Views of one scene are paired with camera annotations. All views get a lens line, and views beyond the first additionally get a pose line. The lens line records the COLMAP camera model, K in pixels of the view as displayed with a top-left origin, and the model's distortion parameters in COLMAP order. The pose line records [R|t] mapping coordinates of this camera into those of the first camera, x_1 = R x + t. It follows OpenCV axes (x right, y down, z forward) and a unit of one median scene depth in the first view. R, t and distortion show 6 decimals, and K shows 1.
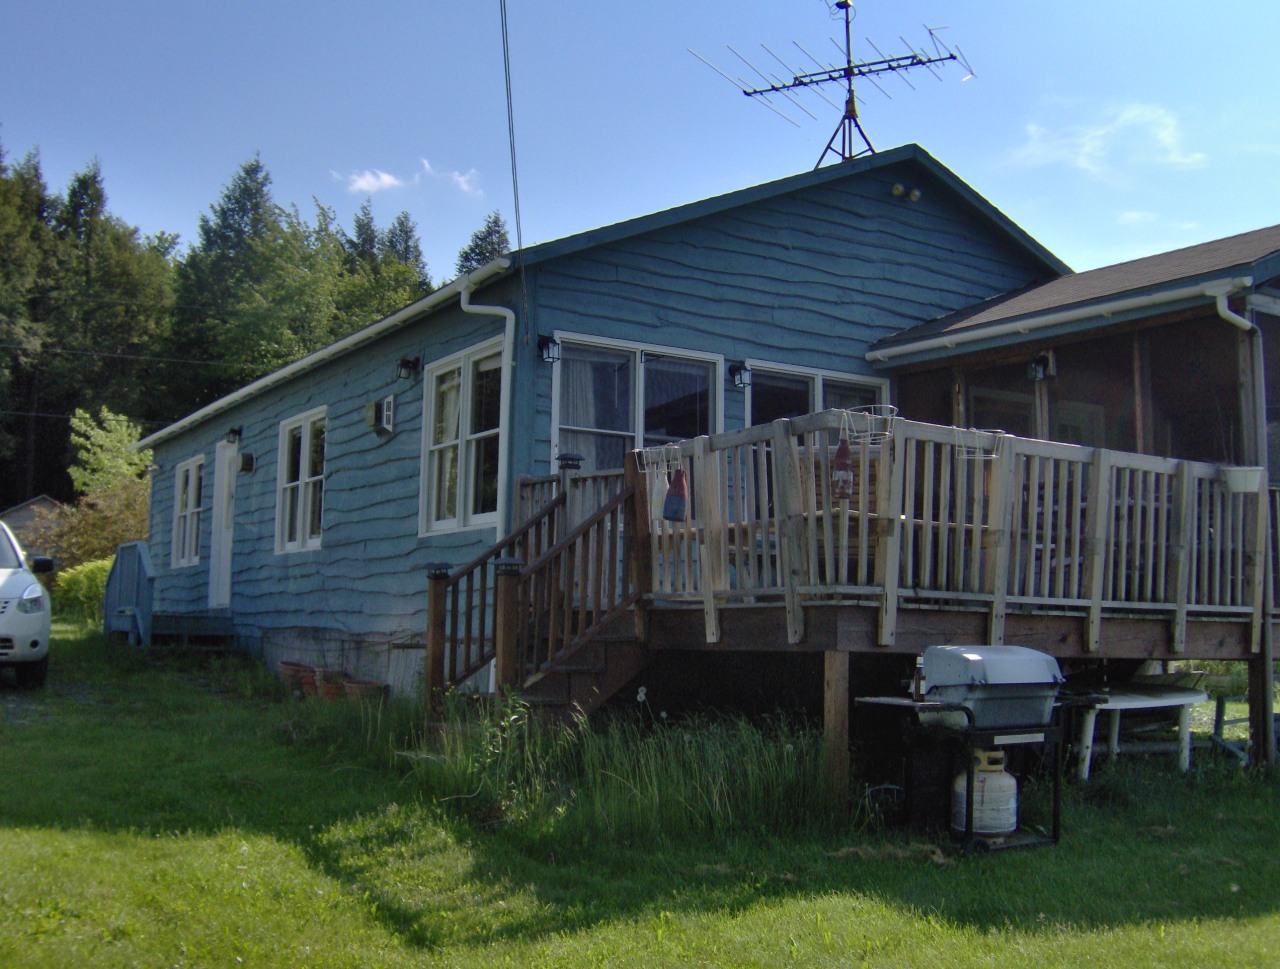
lens RADIAL K [[1404.1, 0, 640.4], [0, 1404.1, 482.9], [0, 0, 1]] dist [-0.158346, 0.000000]
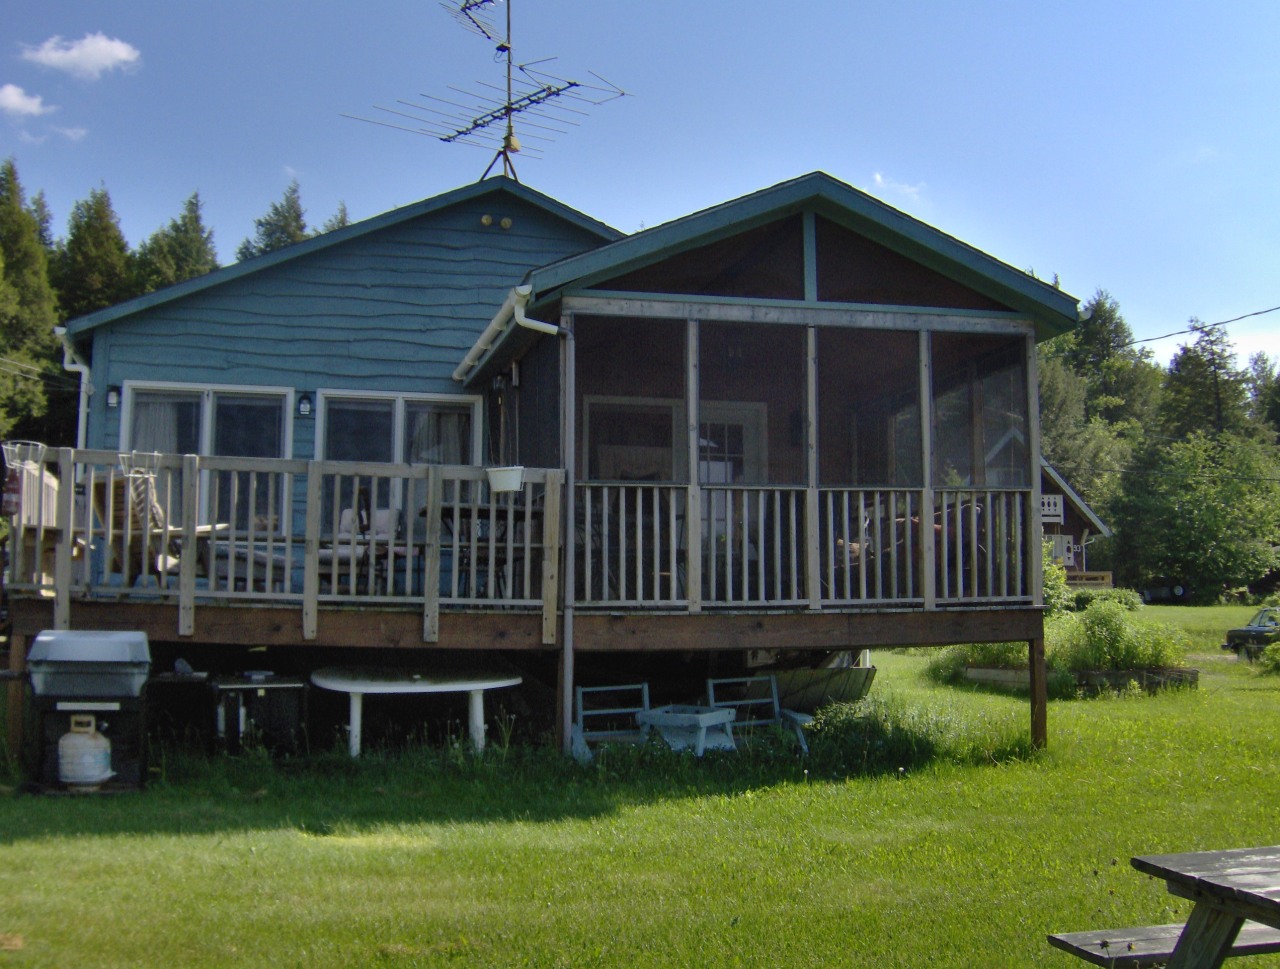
lens RADIAL K [[1404.1, 0, 636.1], [0, 1404.1, 489.4], [0, 0, 1]] dist [-0.158346, 0.000000]
pose [[0.955150, -0.045130, -0.292663, 0.655912], [0.044349, 0.998973, -0.009308, 0.015319], [0.292782, -0.004088, 0.956170, -0.008447]]
